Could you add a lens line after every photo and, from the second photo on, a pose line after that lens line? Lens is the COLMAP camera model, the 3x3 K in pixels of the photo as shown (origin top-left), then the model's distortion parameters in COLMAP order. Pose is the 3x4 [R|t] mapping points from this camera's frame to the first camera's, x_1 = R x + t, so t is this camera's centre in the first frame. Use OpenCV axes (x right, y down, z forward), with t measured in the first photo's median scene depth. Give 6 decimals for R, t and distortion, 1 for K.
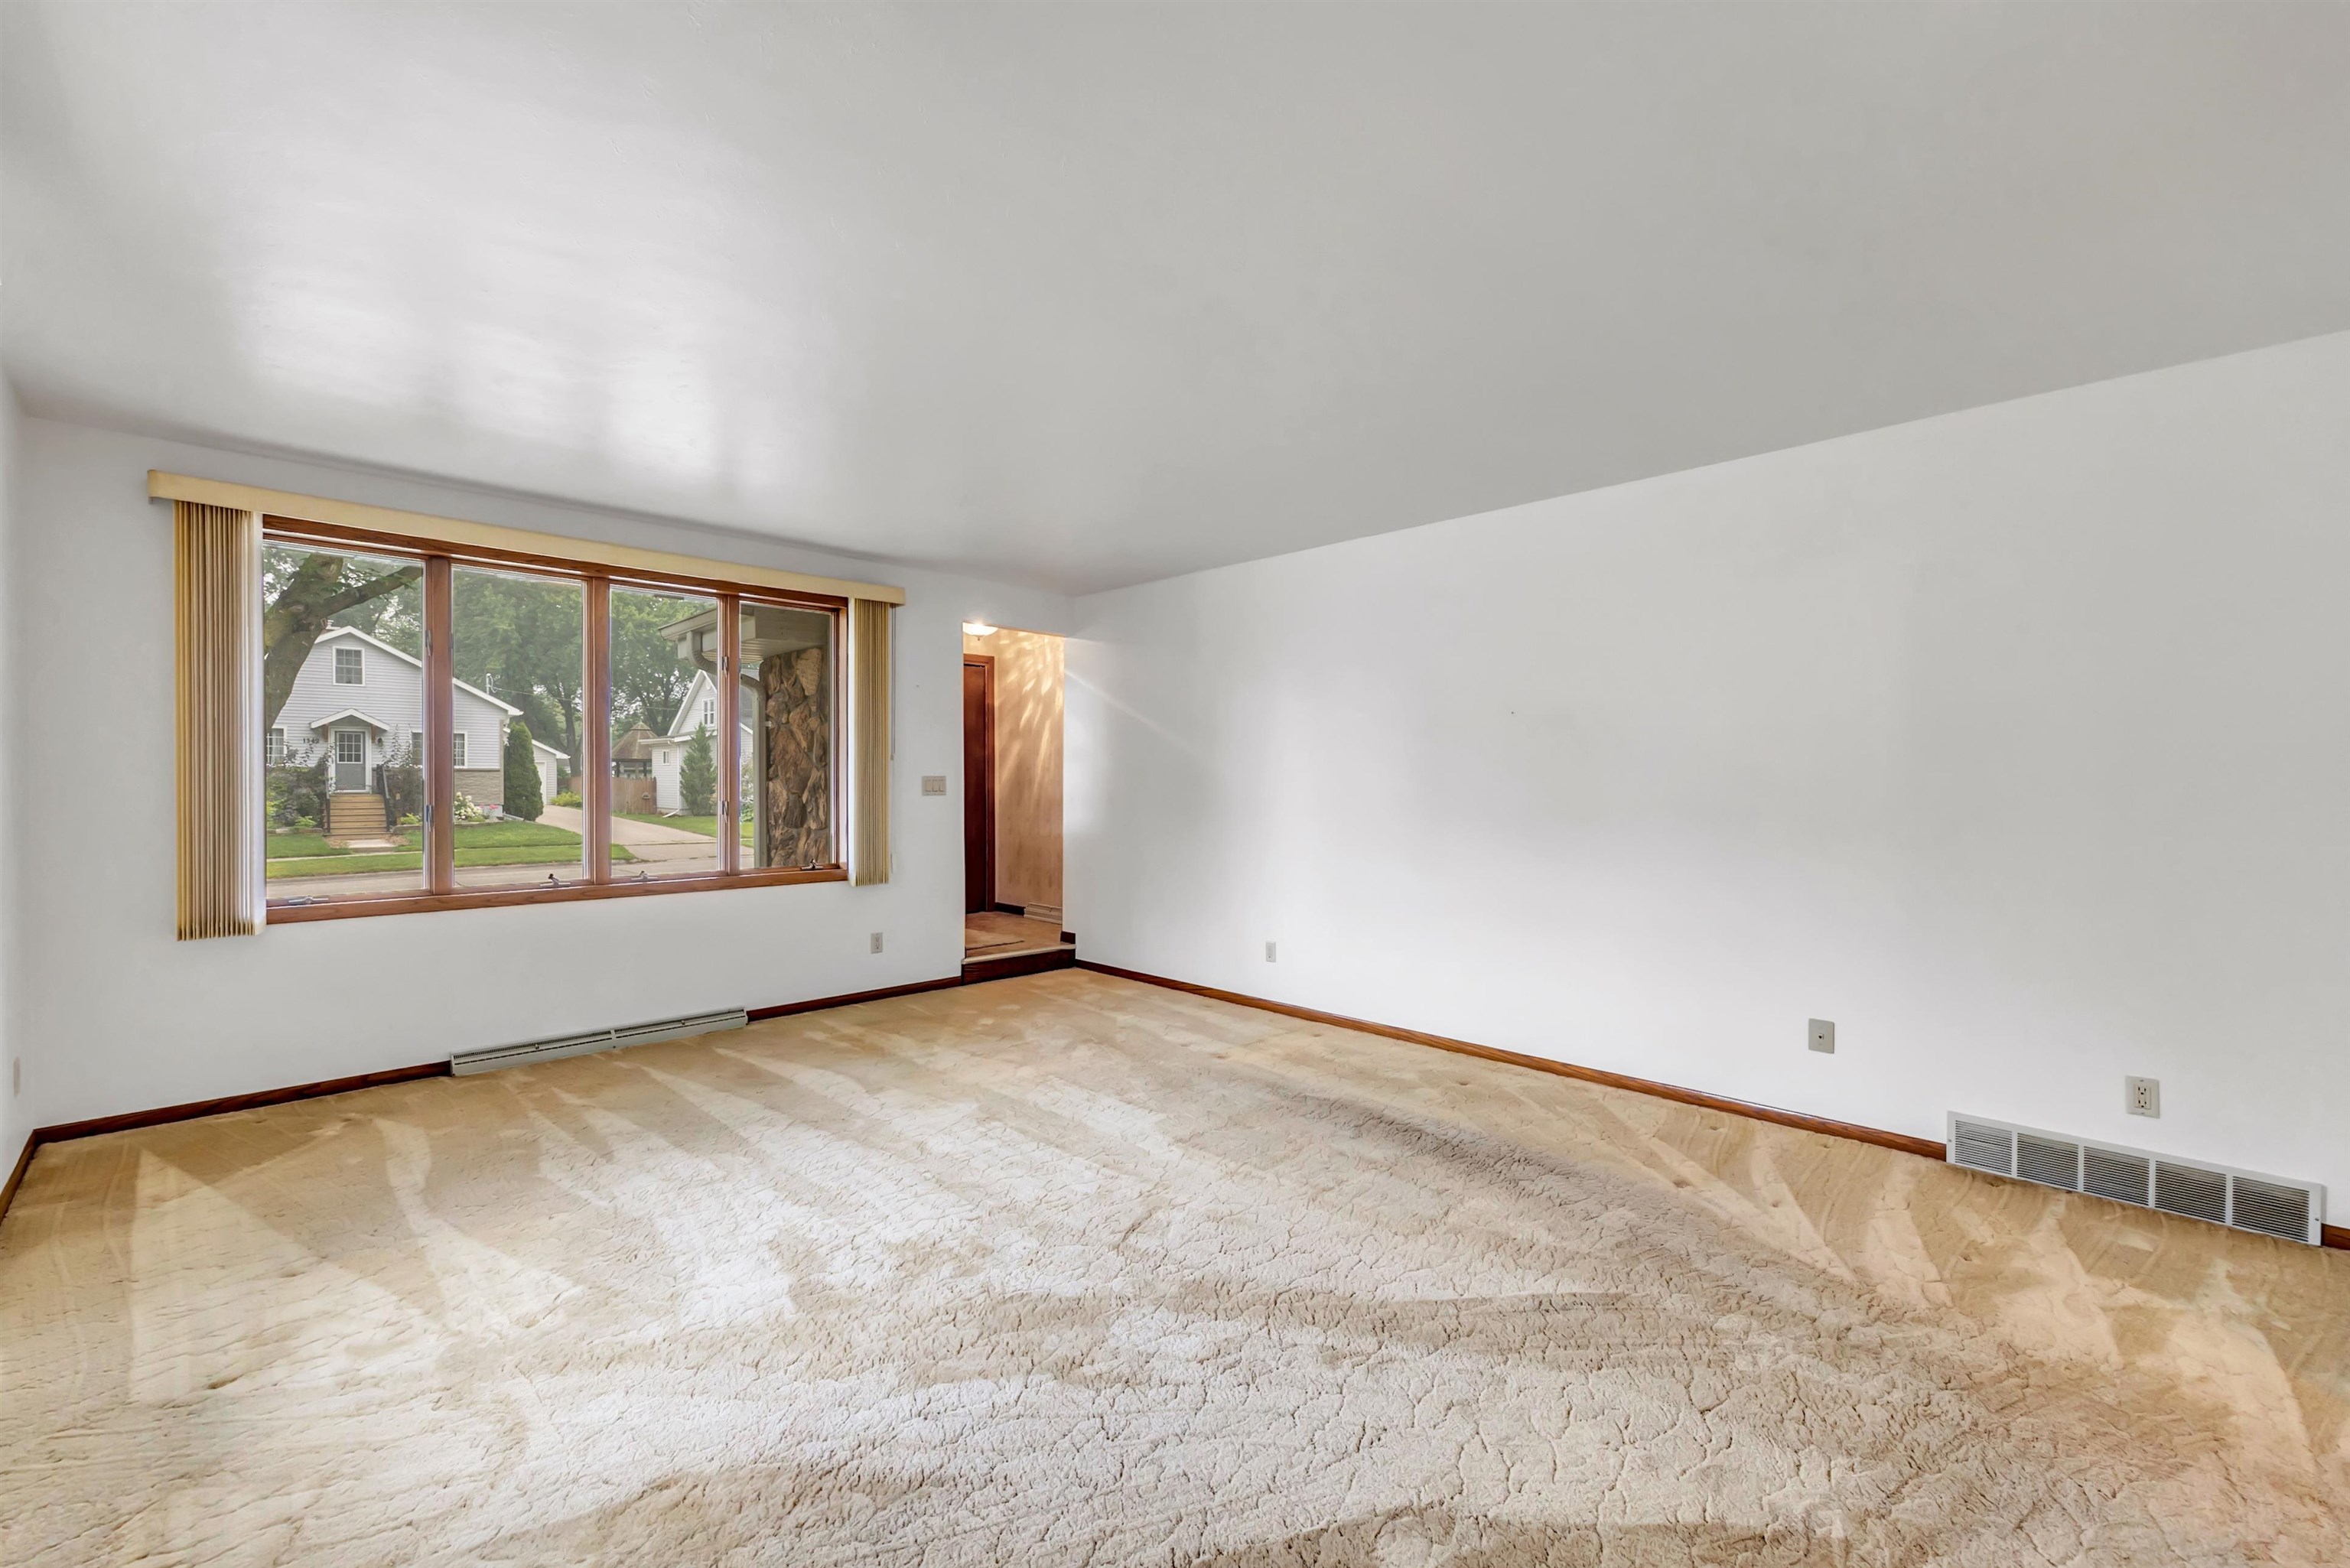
lens RADIAL K [[950.3, 0, 1176.9], [0, 950.3, 778.2], [0, 0, 1]] dist [0.000635, 0.000191]
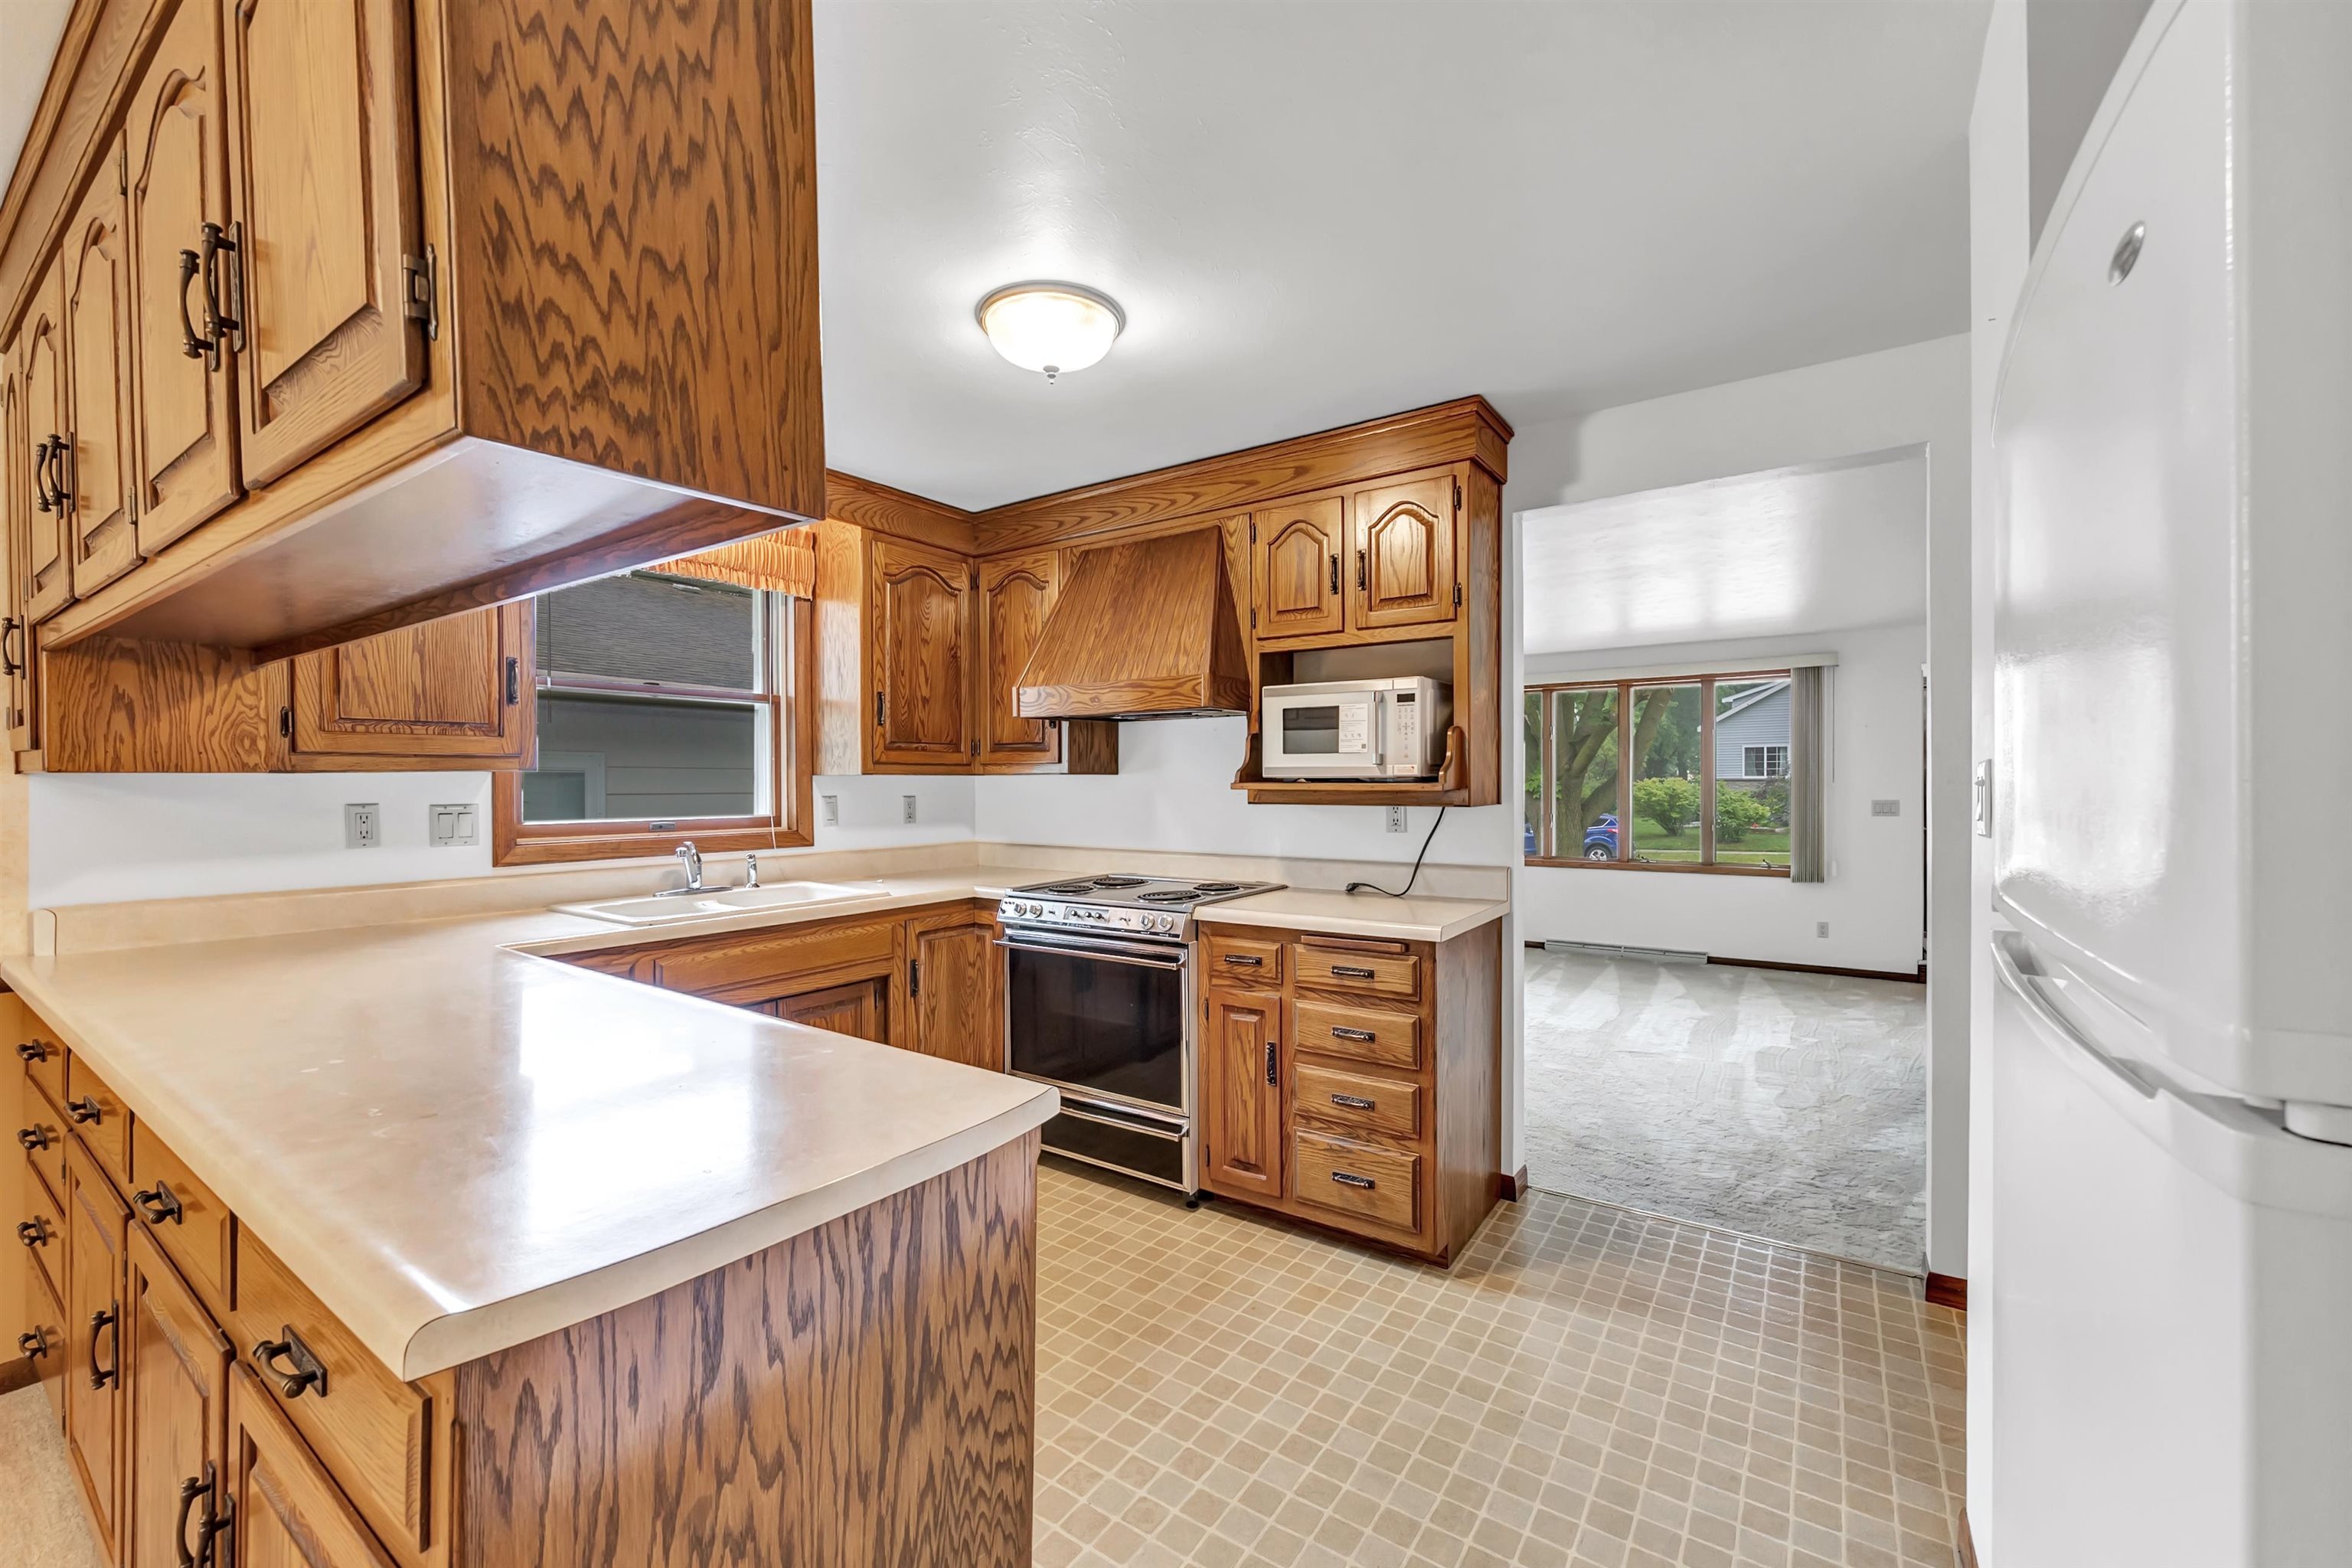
lens RADIAL K [[951.2, 0, 1193.8], [0, 951.2, 787.7], [0, 0, 1]] dist [0.000635, 0.000191]
pose [[0.201743, -0.003863, -0.979431, 1.091353], [-0.001707, 0.999989, -0.004296, -0.016976], [0.979437, 0.002539, 0.201735, -0.130902]]
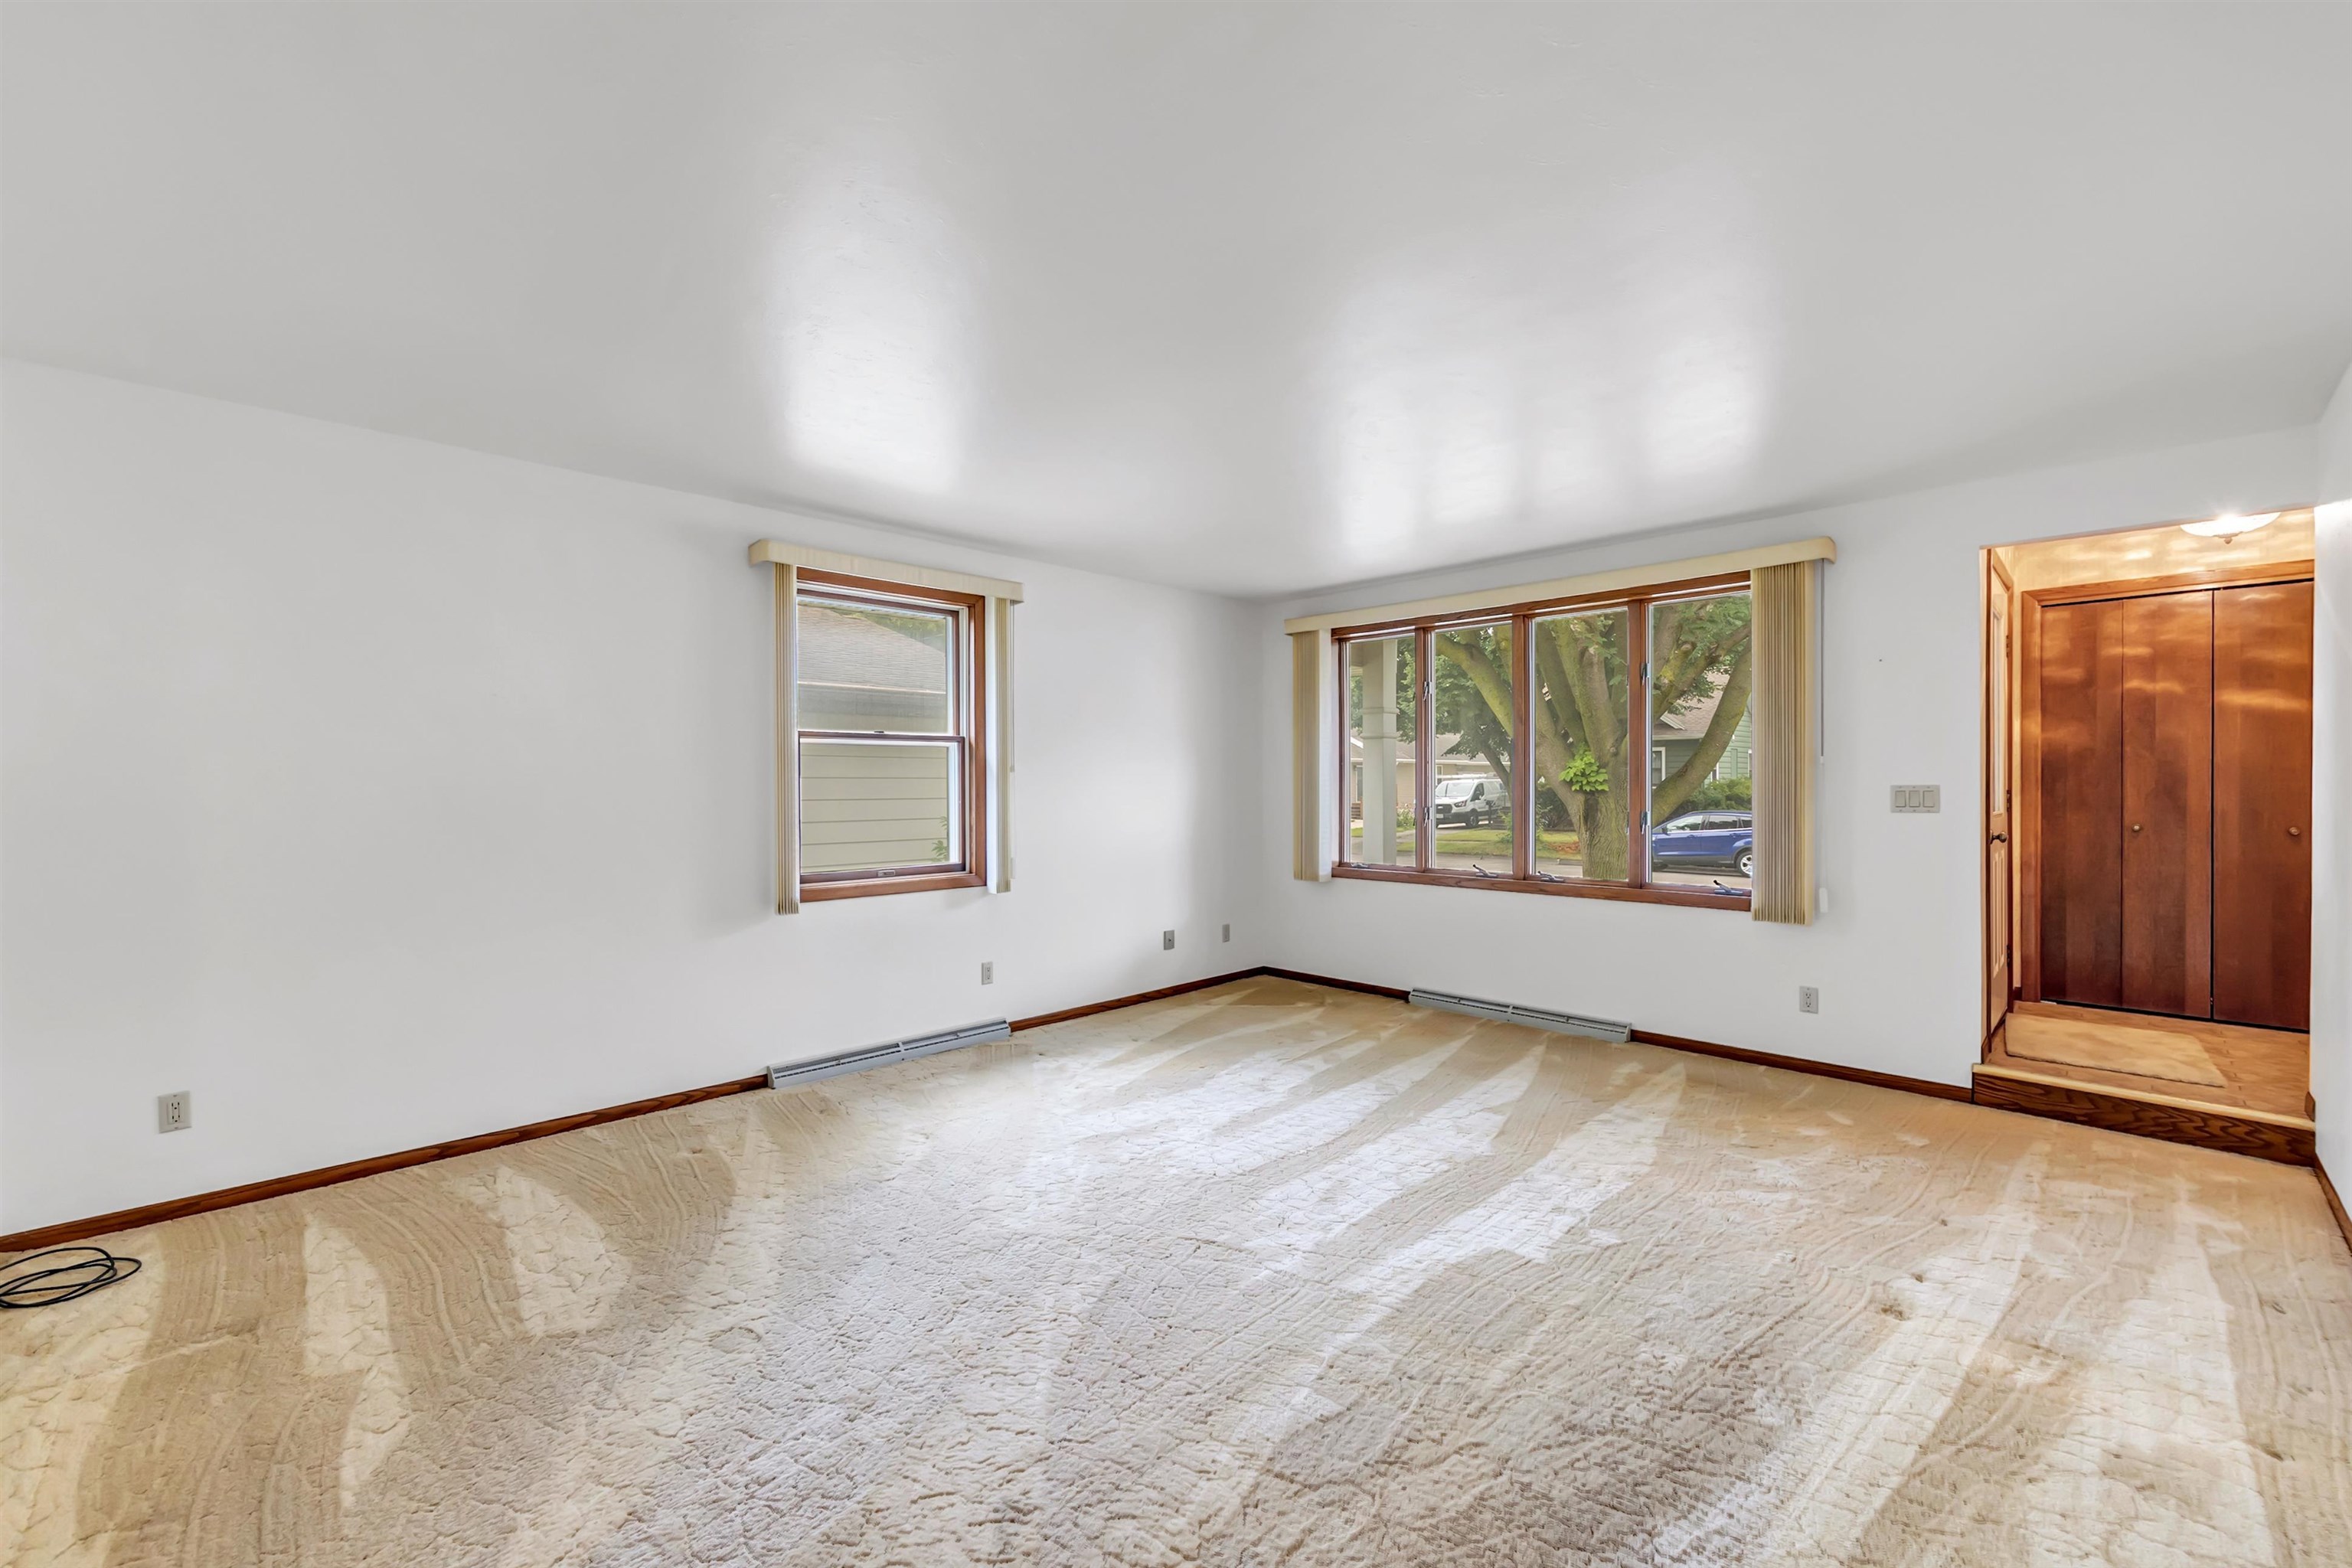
lens RADIAL K [[951.2, 0, 1155.1], [0, 951.2, 789.6], [0, 0, 1]] dist [0.000635, 0.000191]
pose [[0.003905, -0.000784, -0.999992, 0.650301], [-0.003102, 0.999995, -0.000796, 0.004717], [0.999988, 0.003105, 0.003902, 0.653637]]
